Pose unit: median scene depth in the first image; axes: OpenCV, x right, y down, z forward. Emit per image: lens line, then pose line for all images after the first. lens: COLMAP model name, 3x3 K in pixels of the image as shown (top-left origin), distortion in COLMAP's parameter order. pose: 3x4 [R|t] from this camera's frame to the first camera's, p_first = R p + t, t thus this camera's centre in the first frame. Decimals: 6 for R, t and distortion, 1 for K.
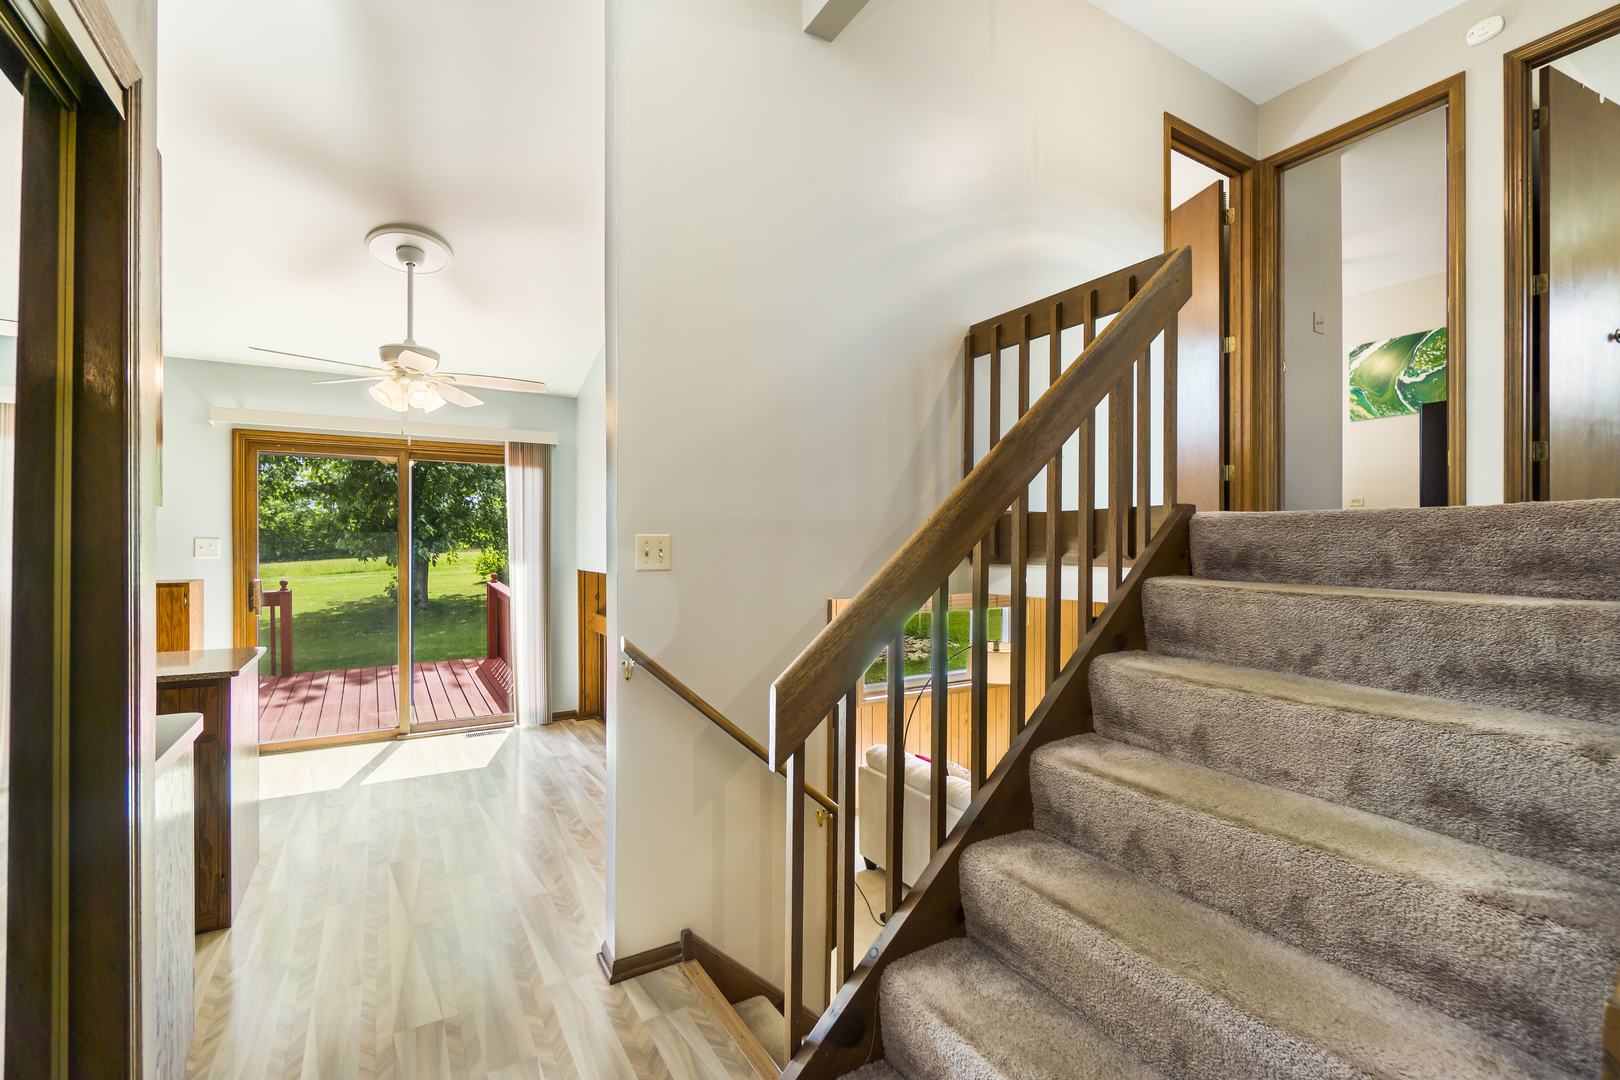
lens RADIAL K [[704.9, 0, 800.5], [0, 704.9, 549.3], [0, 0, 1]] dist [-0.002697, 0.000774]
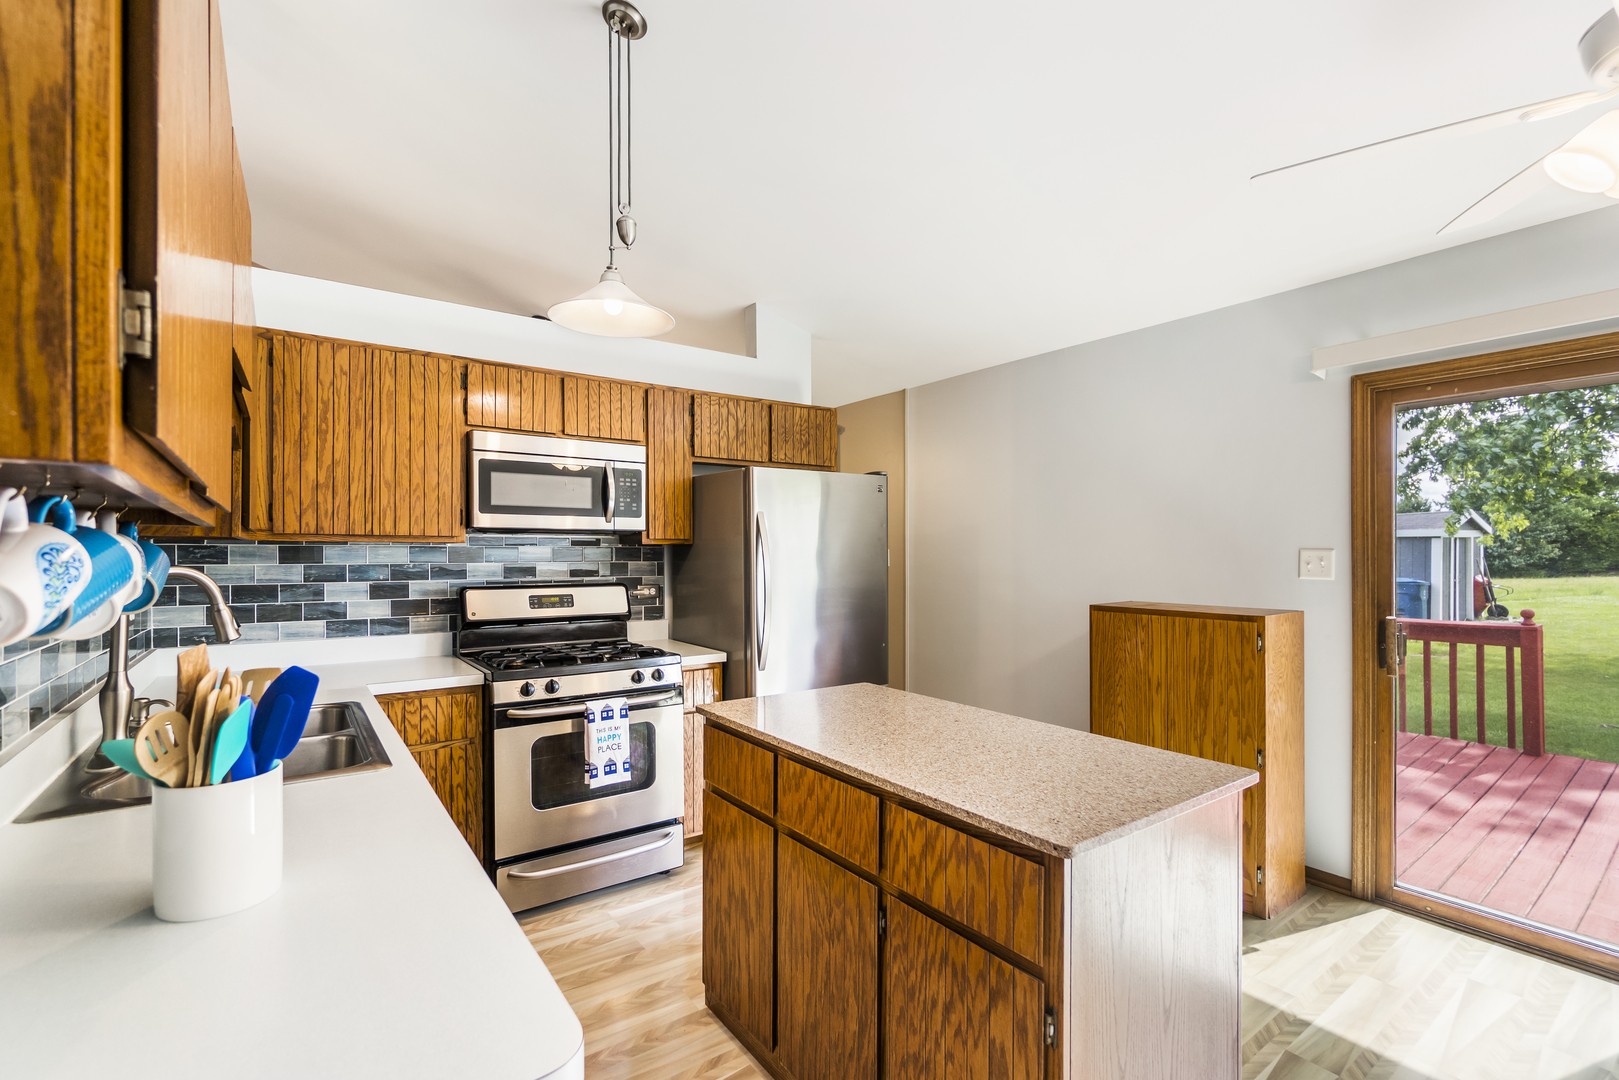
lens RADIAL K [[704.5, 0, 798.0], [0, 704.5, 550.7], [0, 0, 1]] dist [-0.002697, 0.000774]
pose [[0.075299, -0.008671, -0.997123, -0.111522], [-0.002901, 0.999956, -0.008915, -0.003613], [0.997157, 0.003564, 0.075270, 0.241162]]
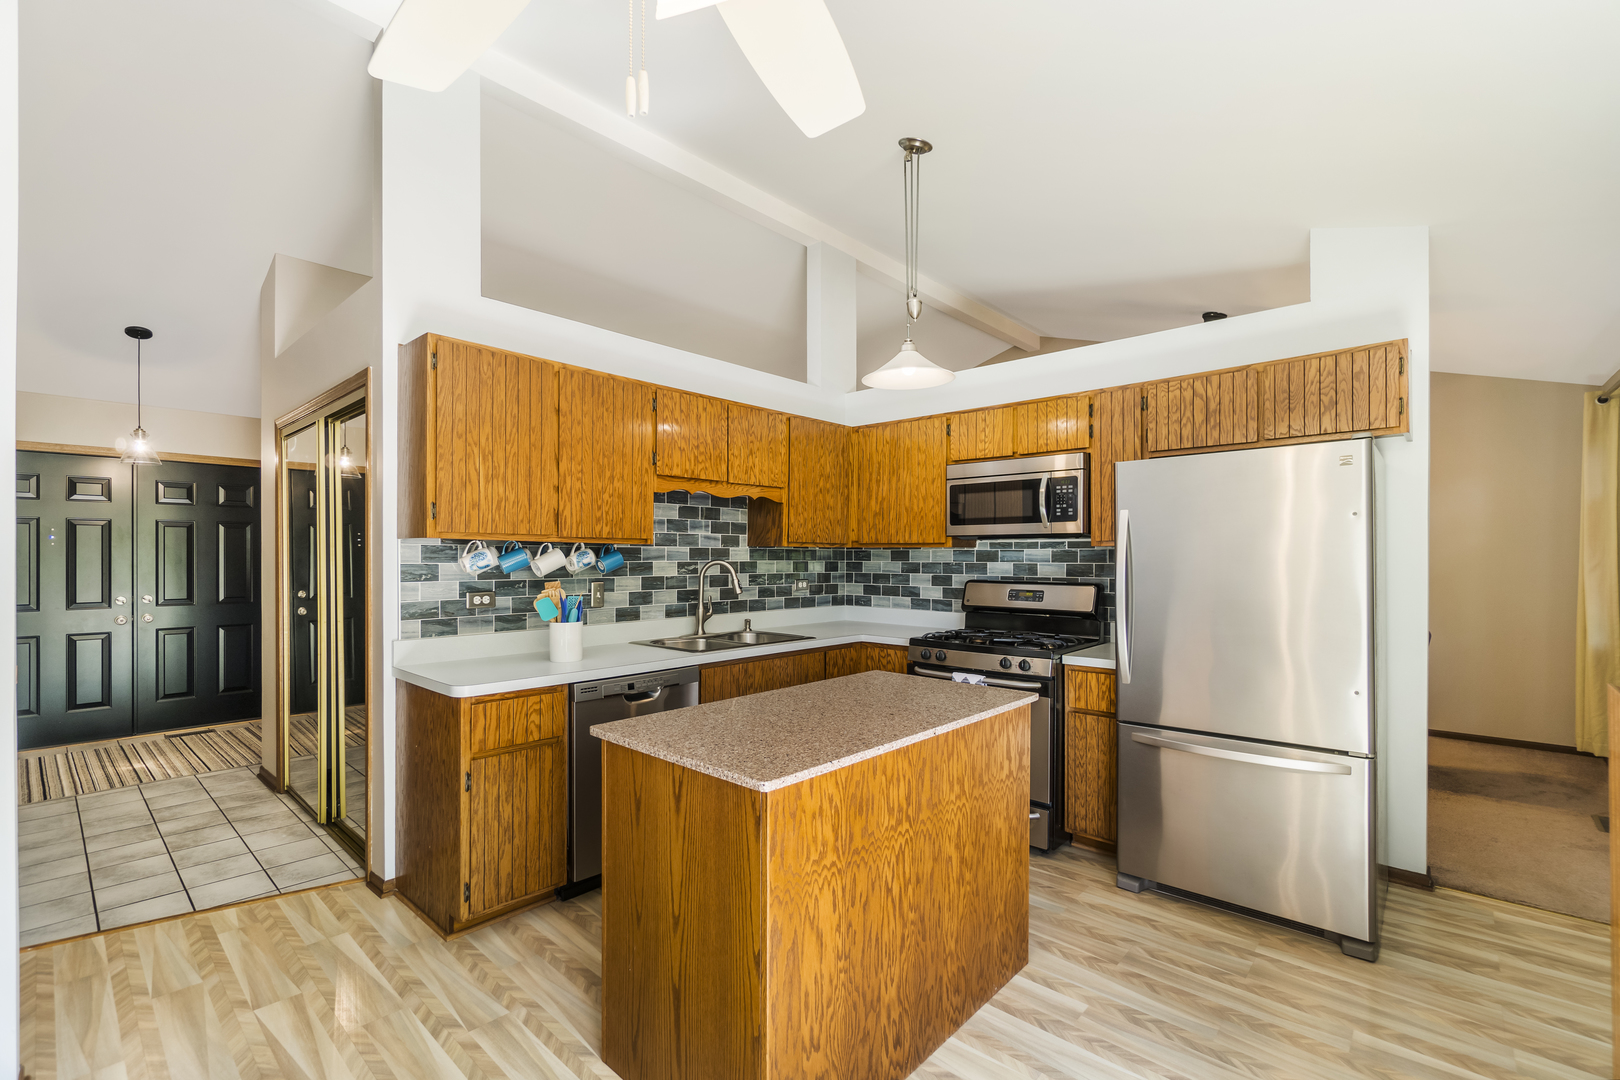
lens RADIAL K [[704.9, 0, 815.9], [0, 704.9, 547.8], [0, 0, 1]] dist [-0.002697, 0.000774]
pose [[-0.951570, -0.009594, -0.307282, -0.283856], [-0.007768, 0.999944, -0.007168, -0.006322], [0.307333, -0.004434, -0.951592, 0.637184]]
